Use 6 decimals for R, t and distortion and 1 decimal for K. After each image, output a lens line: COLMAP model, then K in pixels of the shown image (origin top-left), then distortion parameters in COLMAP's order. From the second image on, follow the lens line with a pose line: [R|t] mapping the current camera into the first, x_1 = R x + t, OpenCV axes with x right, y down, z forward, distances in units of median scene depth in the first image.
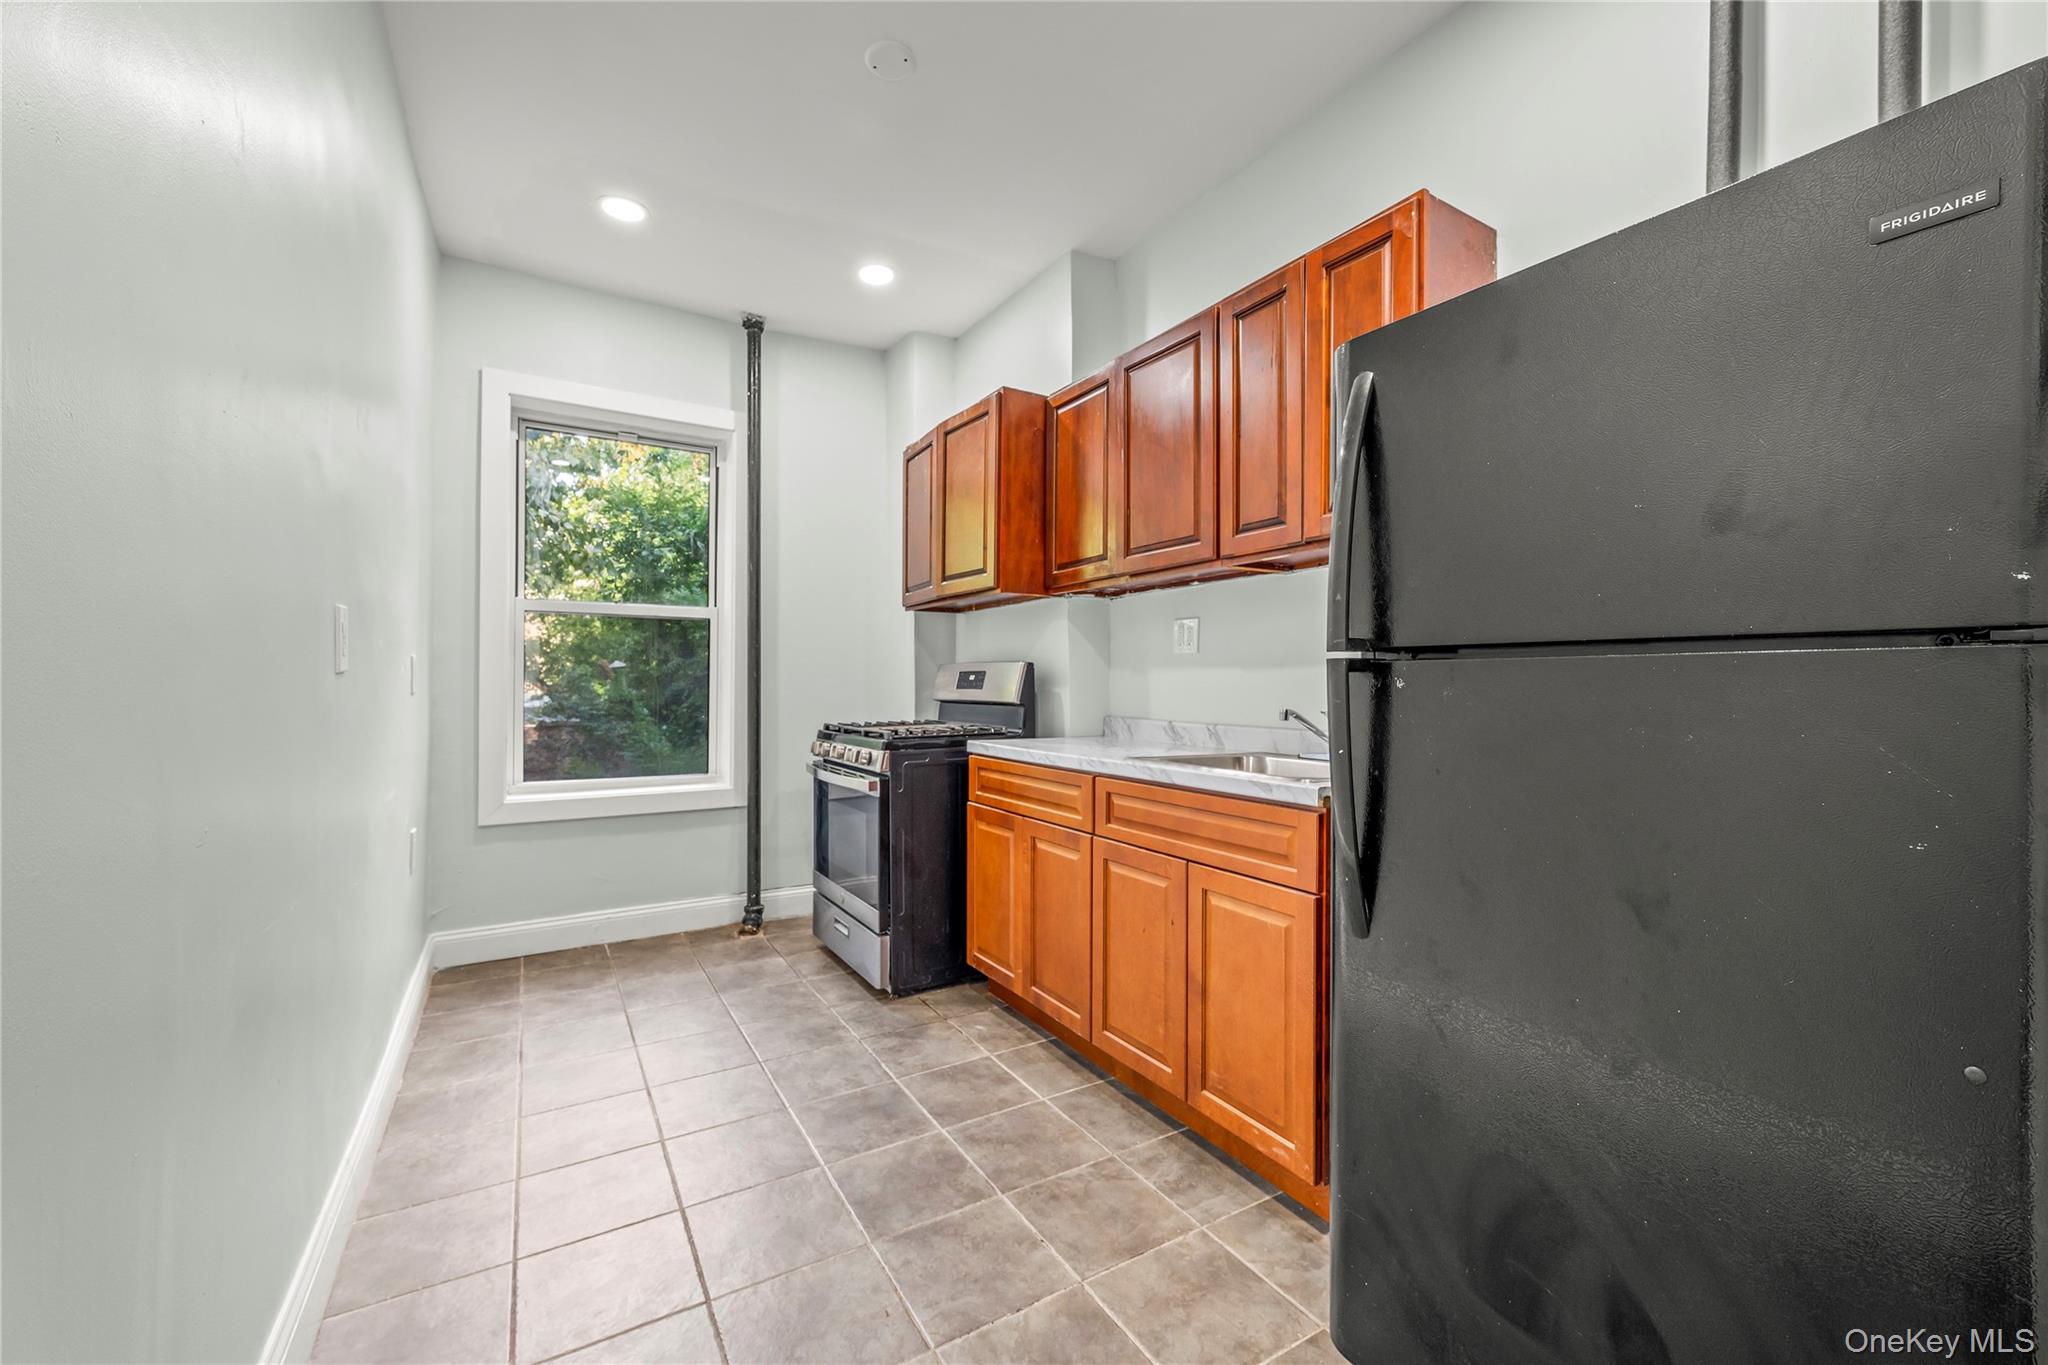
lens RADIAL K [[807.6, 0, 1022.9], [0, 807.6, 682.3], [0, 0, 1]] dist [-0.004711, -0.000318]
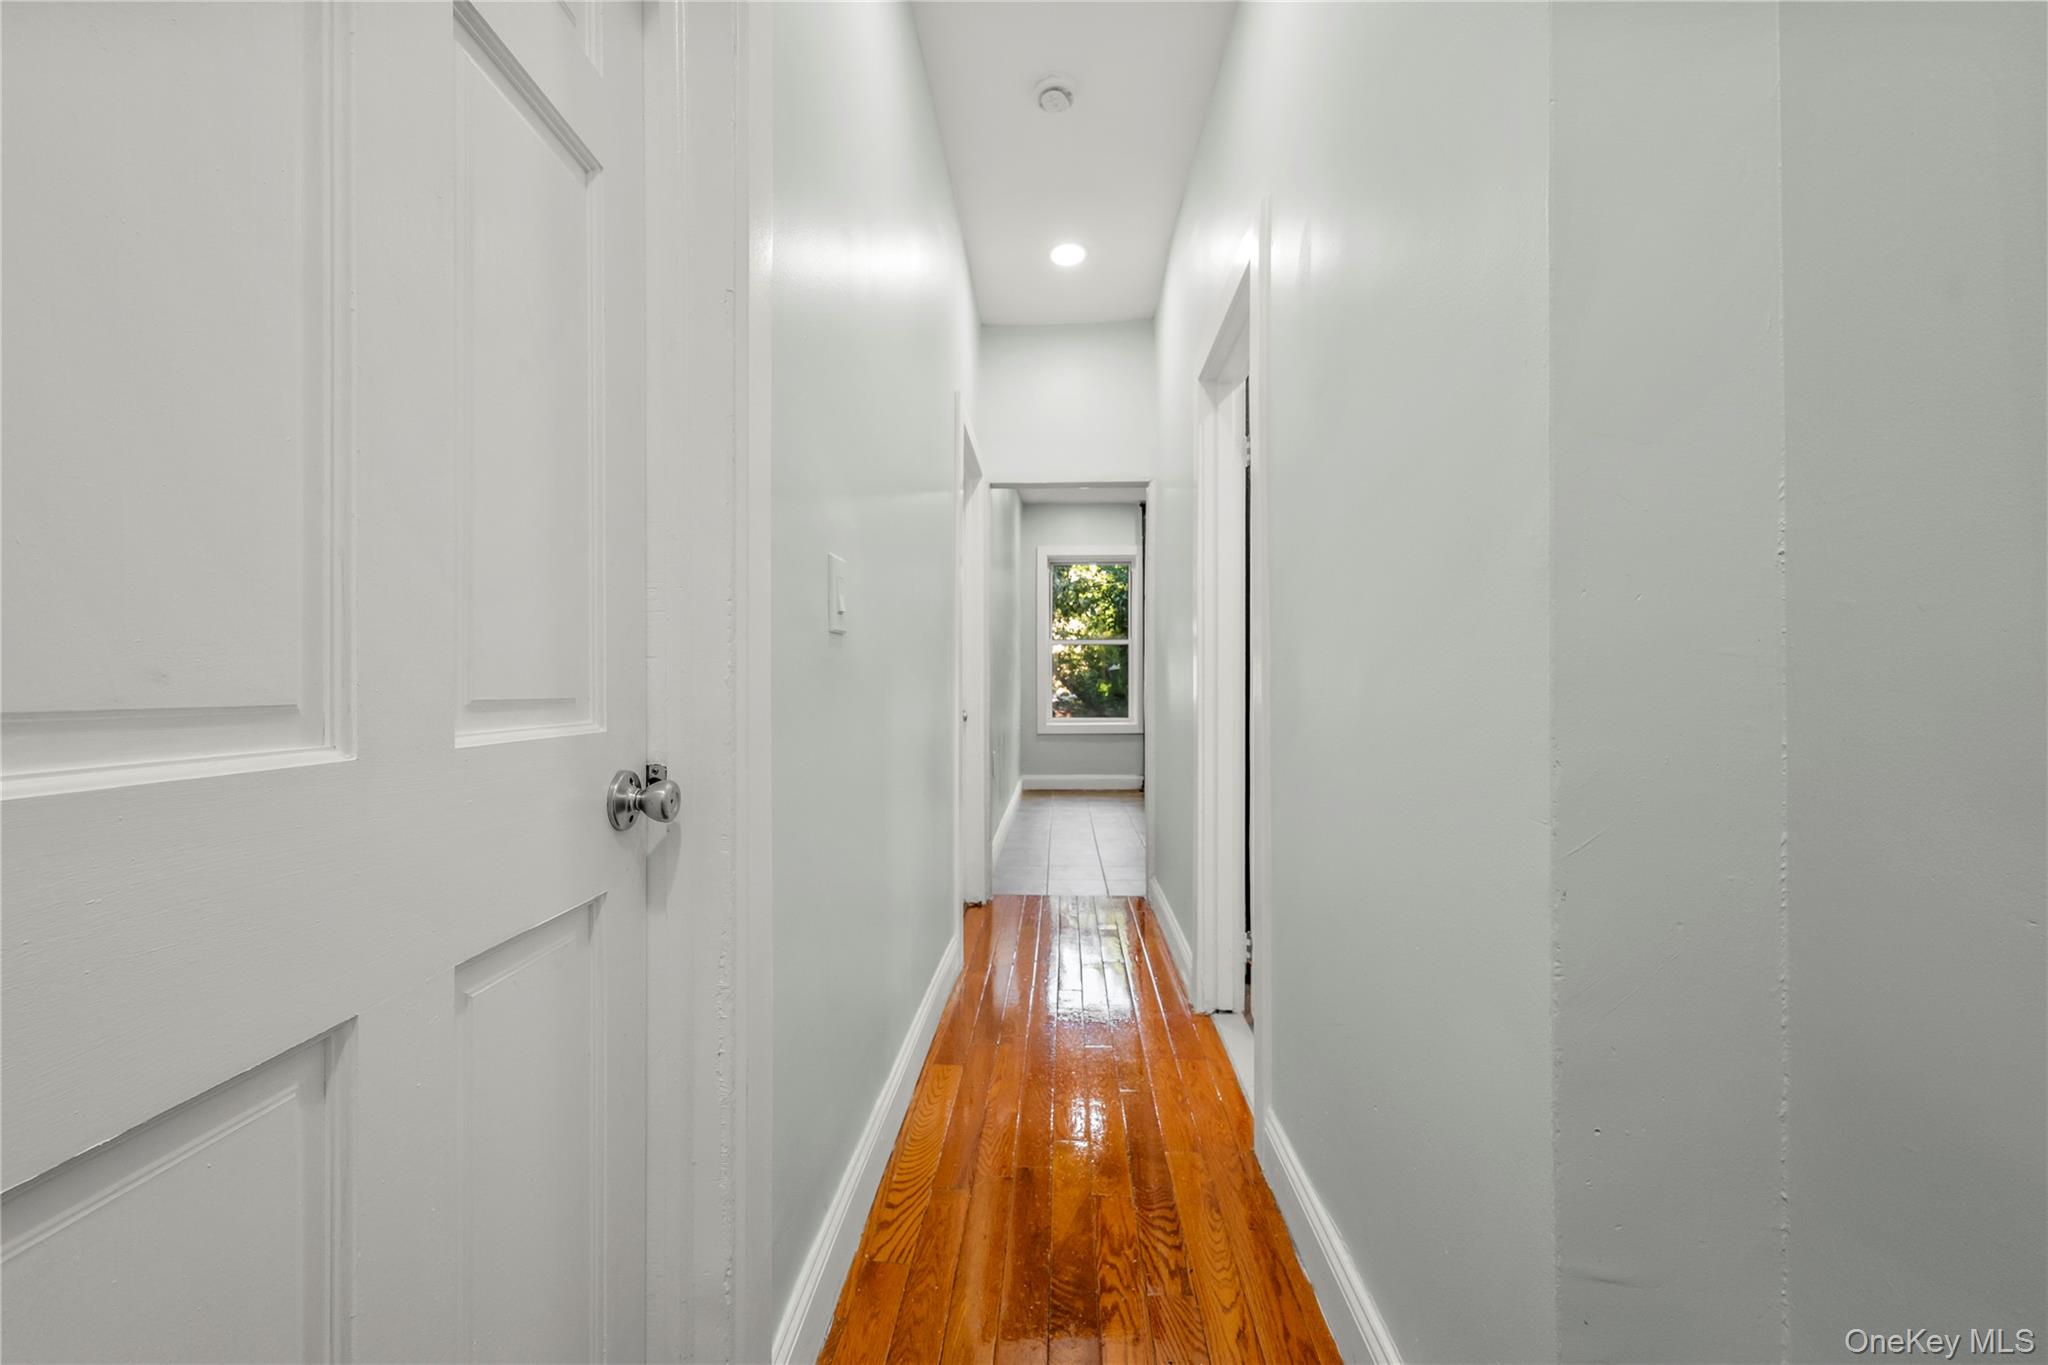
lens RADIAL K [[807.6, 0, 1020.8], [0, 807.6, 687.9], [0, 0, 1]] dist [-0.004711, -0.000318]
pose [[0.825237, -0.005758, -0.564757, 0.721877], [0.008864, 0.999957, 0.002757, 0.033541], [0.564717, -0.007281, 0.825252, -1.135591]]
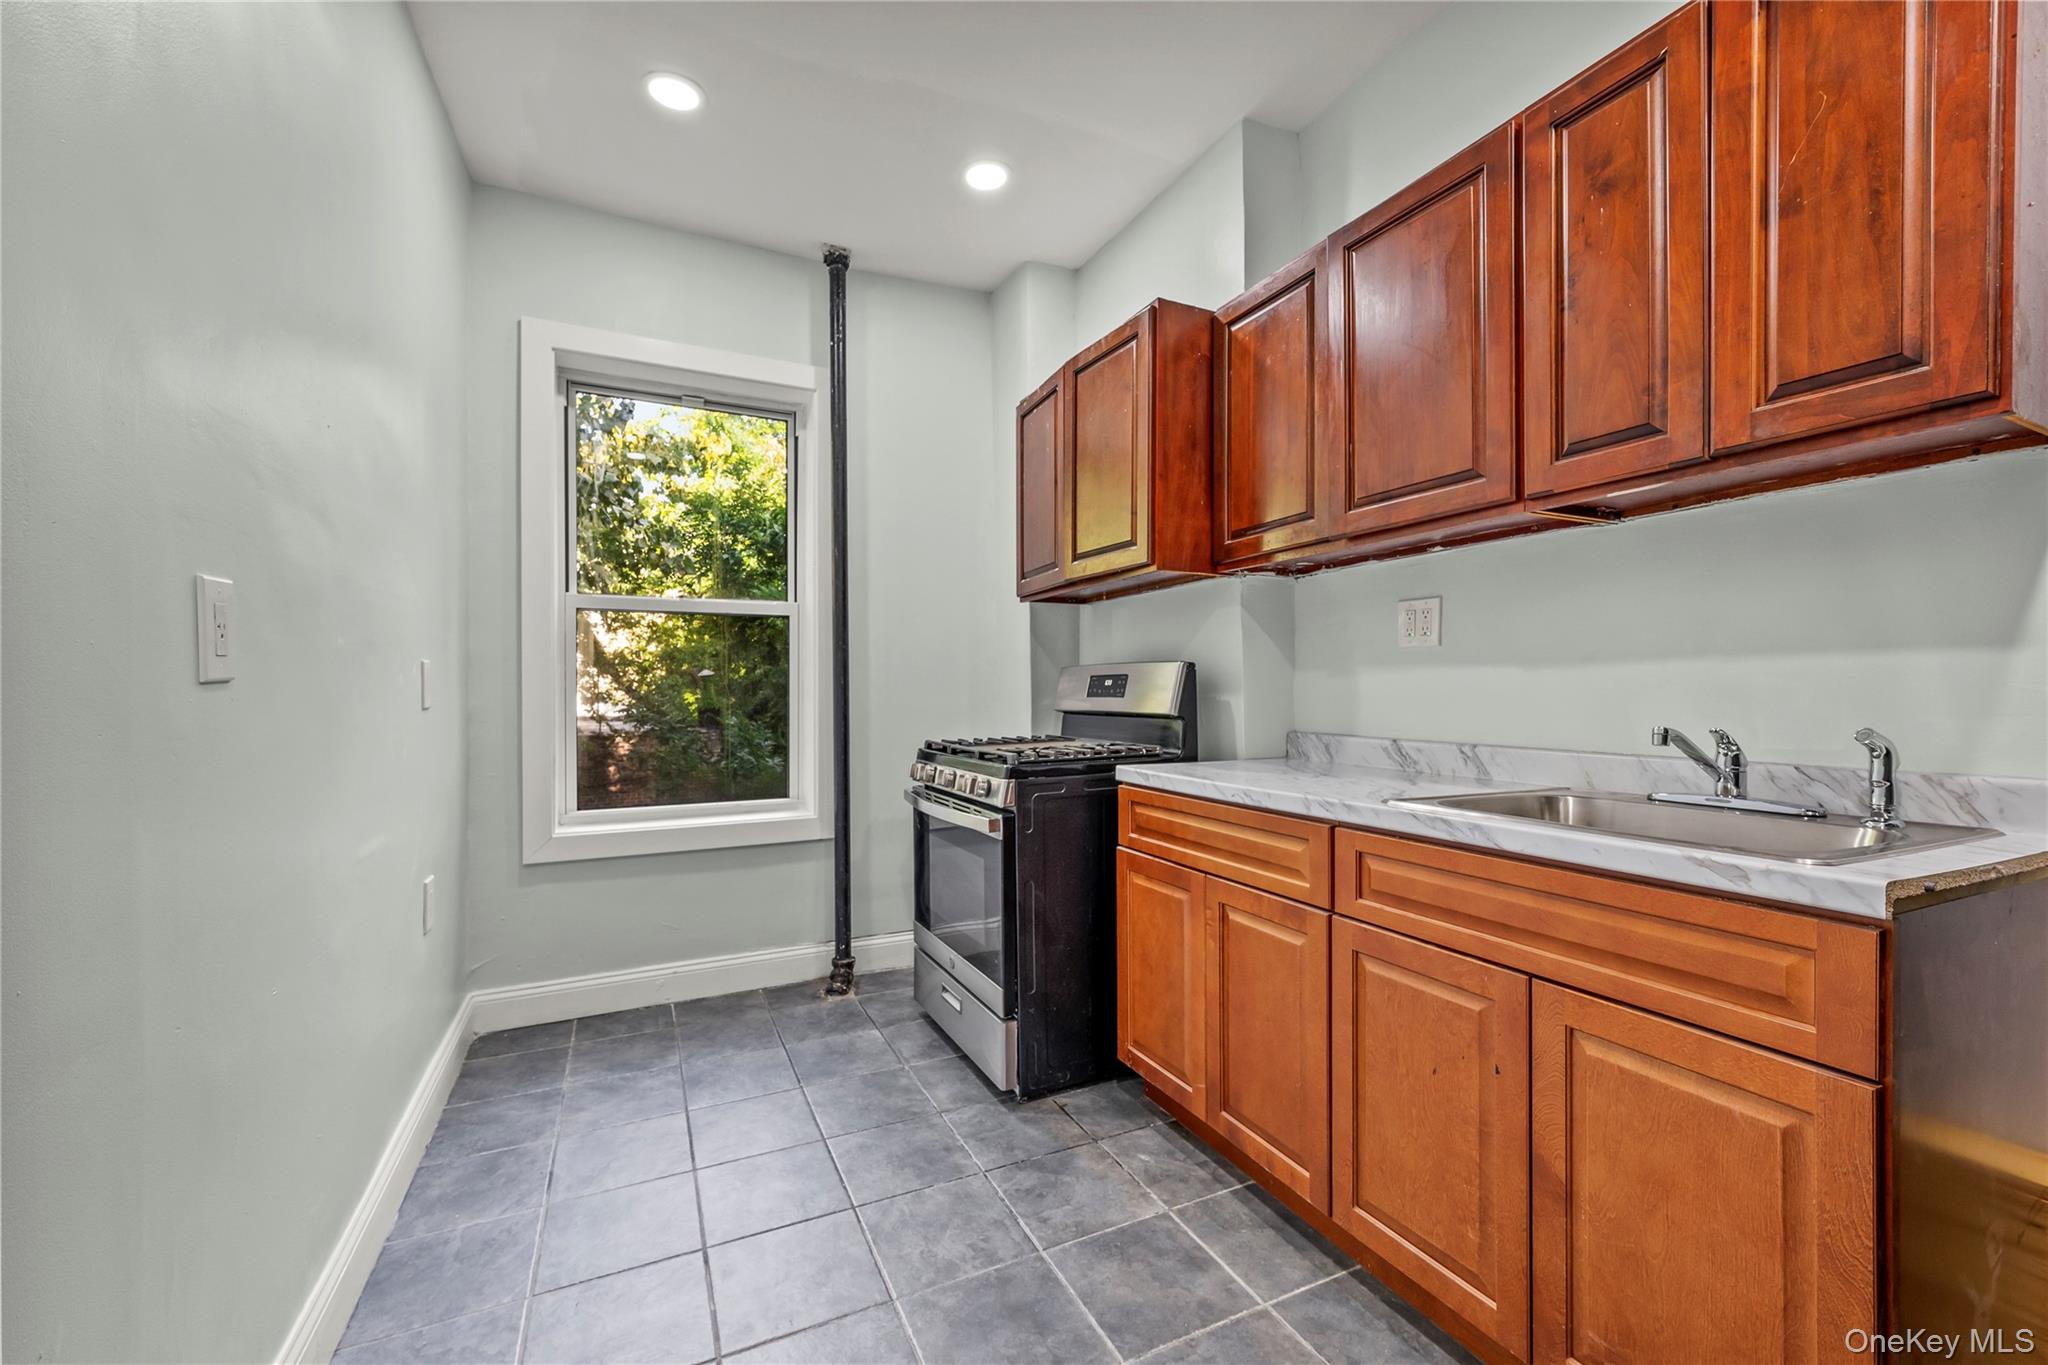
lens RADIAL K [[807.6, 0, 1027.4], [0, 807.6, 691.2], [0, 0, 1]] dist [-0.004711, -0.000318]
pose [[0.995588, -0.008077, -0.093479, -0.078000], [0.008473, 0.999957, 0.003840, -0.001317], [0.093444, -0.004615, 0.995614, 0.230971]]
